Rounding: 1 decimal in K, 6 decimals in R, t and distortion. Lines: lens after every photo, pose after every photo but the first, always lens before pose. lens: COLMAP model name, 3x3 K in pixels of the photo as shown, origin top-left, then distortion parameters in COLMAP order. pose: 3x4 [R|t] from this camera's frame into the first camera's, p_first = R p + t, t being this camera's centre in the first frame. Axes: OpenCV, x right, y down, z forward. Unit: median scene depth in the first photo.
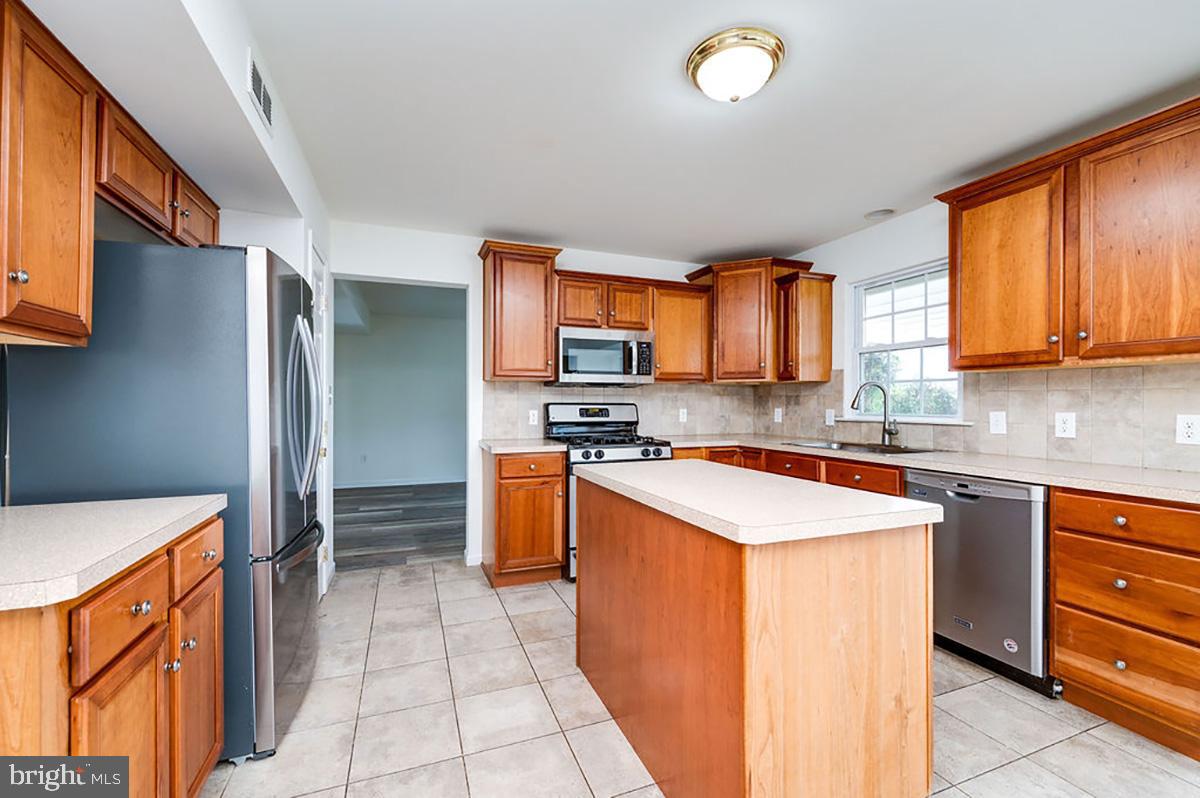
lens RADIAL K [[498.5, 0, 596.9], [0, 498.5, 404.9], [0, 0, 1]] dist [0.000439, -0.000314]
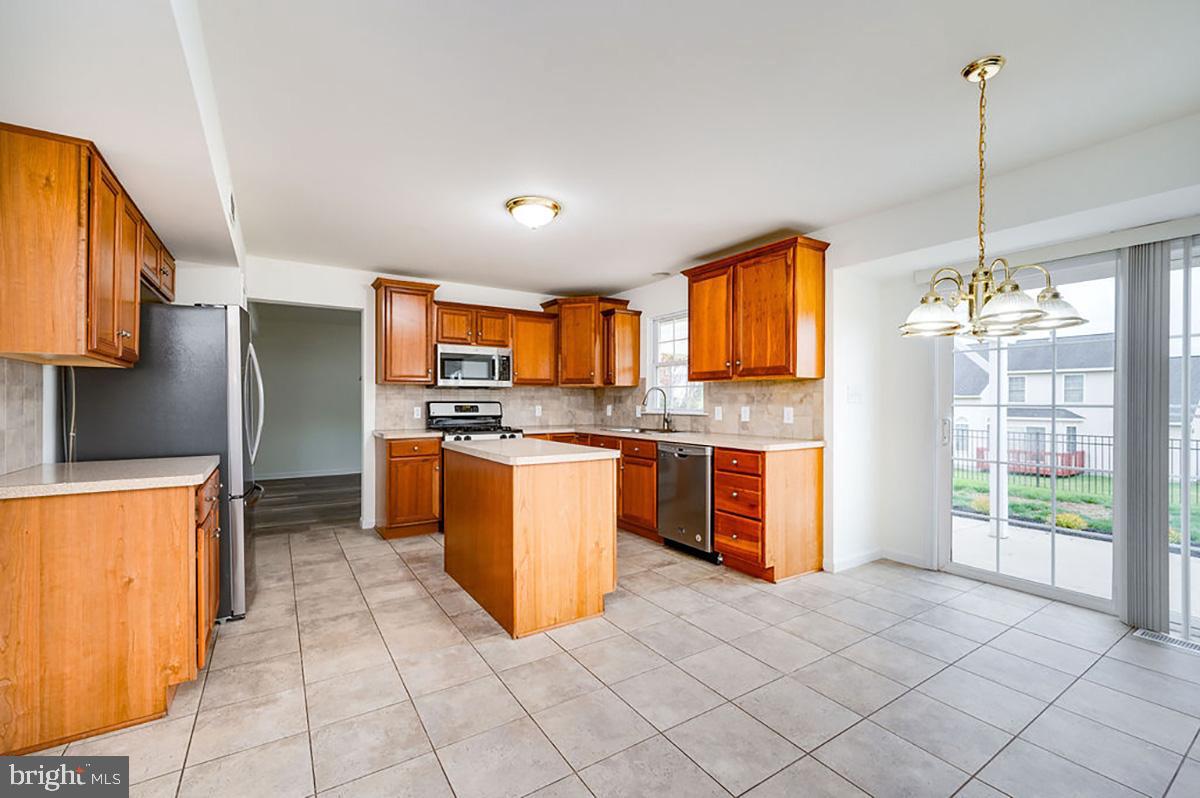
lens RADIAL K [[498.5, 0, 595.6], [0, 498.5, 401.1], [0, 0, 1]] dist [0.000439, -0.000314]
pose [[0.978781, -0.000522, 0.204907, 0.073728], [0.001679, 0.999984, -0.005471, 0.003777], [-0.204901, 0.005699, 0.978766, -0.439413]]
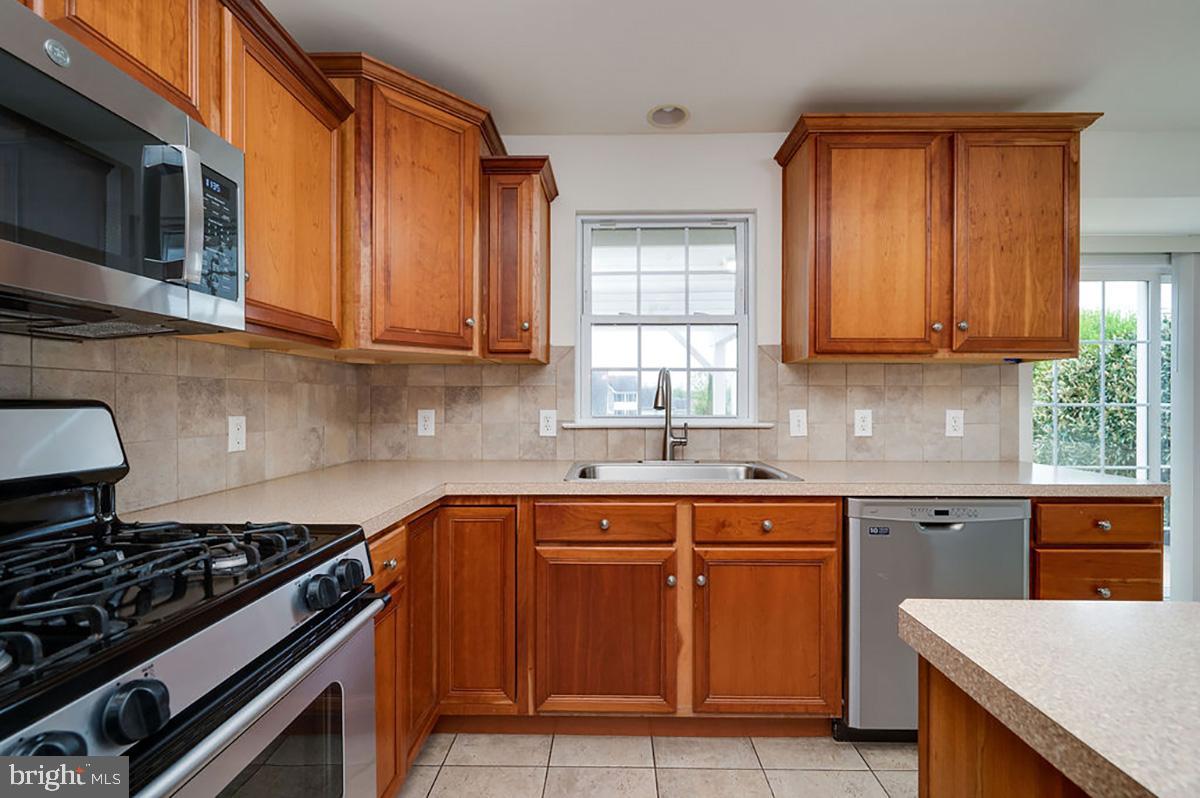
lens RADIAL K [[498.5, 0, 596.2], [0, 498.5, 402.1], [0, 0, 1]] dist [0.000439, -0.000314]
pose [[0.371848, -0.004145, 0.928284, -0.095013], [0.004074, 0.999988, 0.002834, -0.002671], [-0.928285, 0.002728, 0.371860, 0.881769]]
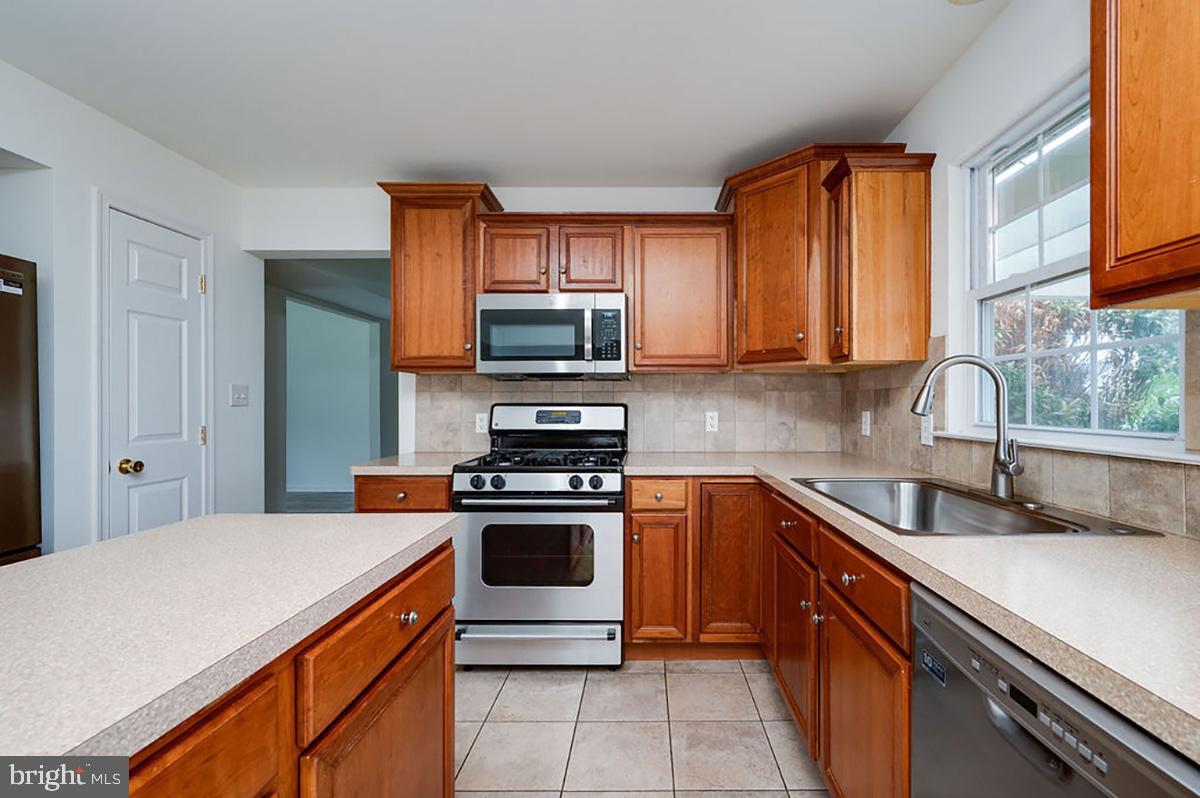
lens RADIAL K [[529.8, 0, 625.3], [0, 529.8, 403.6], [0, 0, 1]] dist [-0.004315, 0.001154]
pose [[0.931539, -0.002805, -0.363630, 0.460336], [0.003144, 0.999995, 0.000340, -0.004279], [0.363627, -0.001460, 0.931544, 0.456707]]
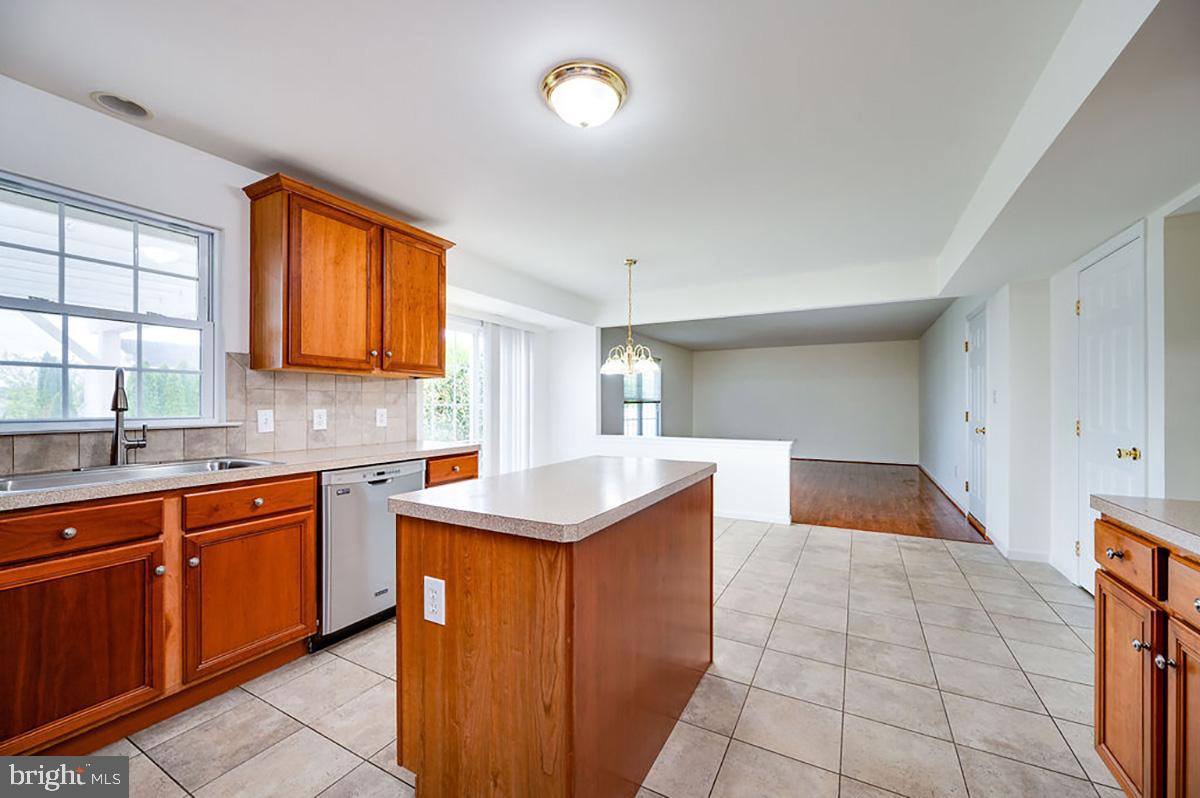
lens RADIAL K [[477.9, 0, 612.5], [0, 477.9, 403.2], [0, 0, 1]] dist [-0.006170, 0.000461]
pose [[-0.668375, -0.003149, 0.743818, -0.324014], [0.000838, 0.999987, 0.004987, -0.003489], [-0.743824, 0.003956, -0.668363, 0.984762]]
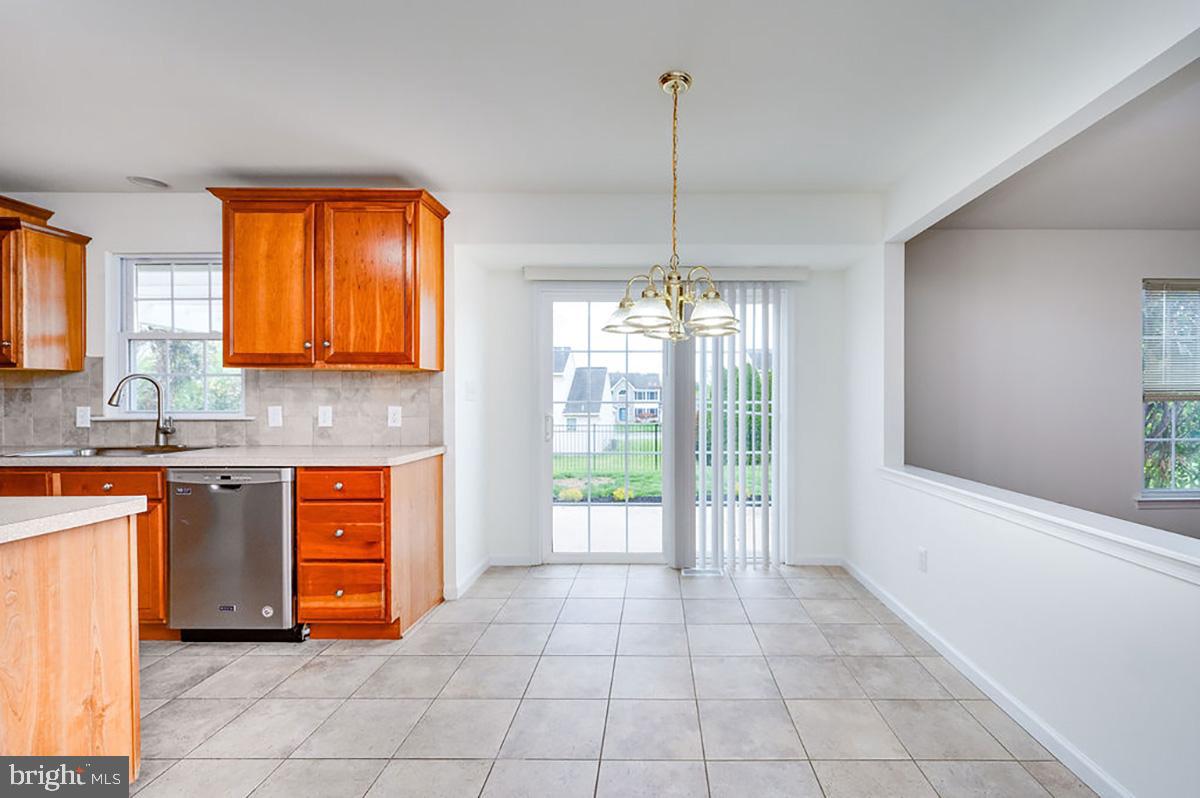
lens RADIAL K [[529.8, 0, 657.2], [0, 529.8, 402.1], [0, 0, 1]] dist [-0.004315, 0.001154]
pose [[0.357468, -0.008041, 0.933891, 0.017547], [0.004962, 0.999965, 0.006710, 0.000805], [-0.933912, 0.002235, 0.357495, -0.173983]]
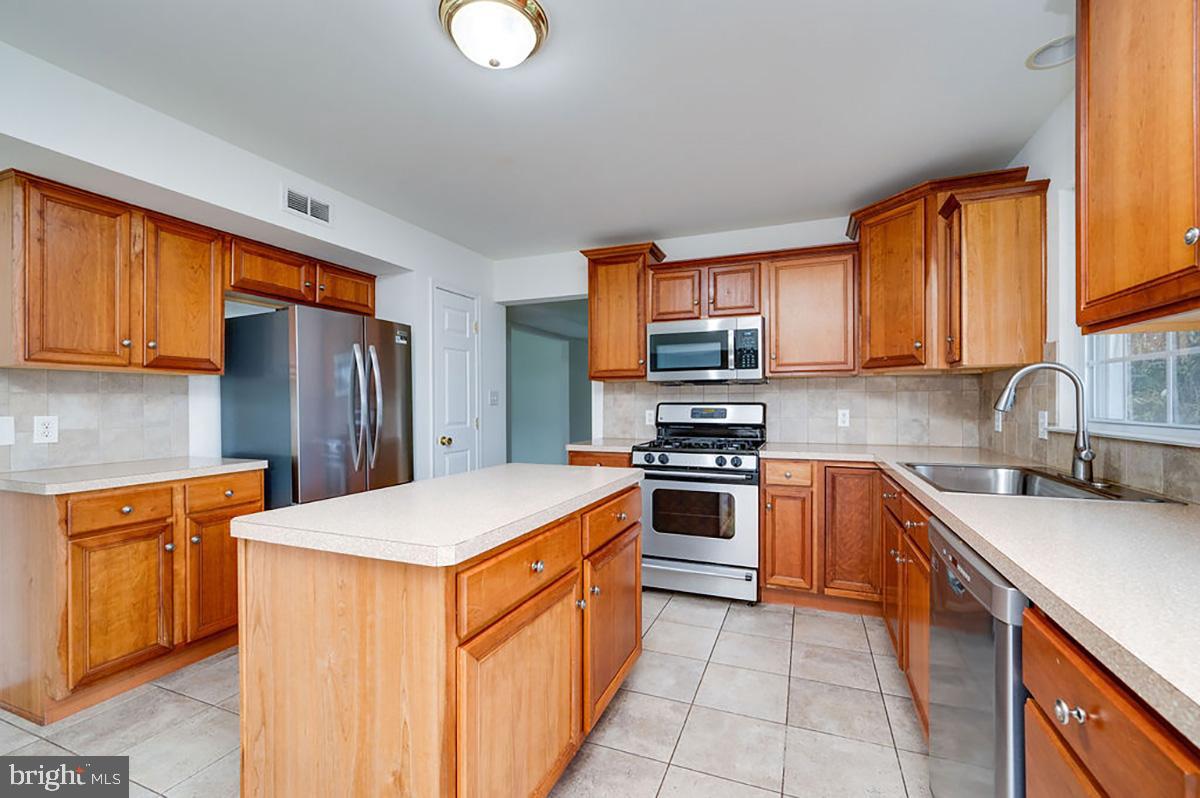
lens RADIAL K [[498.5, 0, 583.9], [0, 498.5, 396.7], [0, 0, 1]] dist [0.000439, -0.000314]
pose [[0.728494, -0.013663, -0.684916, 0.582379], [0.004712, 0.999877, -0.014934, -0.002870], [0.685036, 0.007652, 0.728469, 0.260881]]
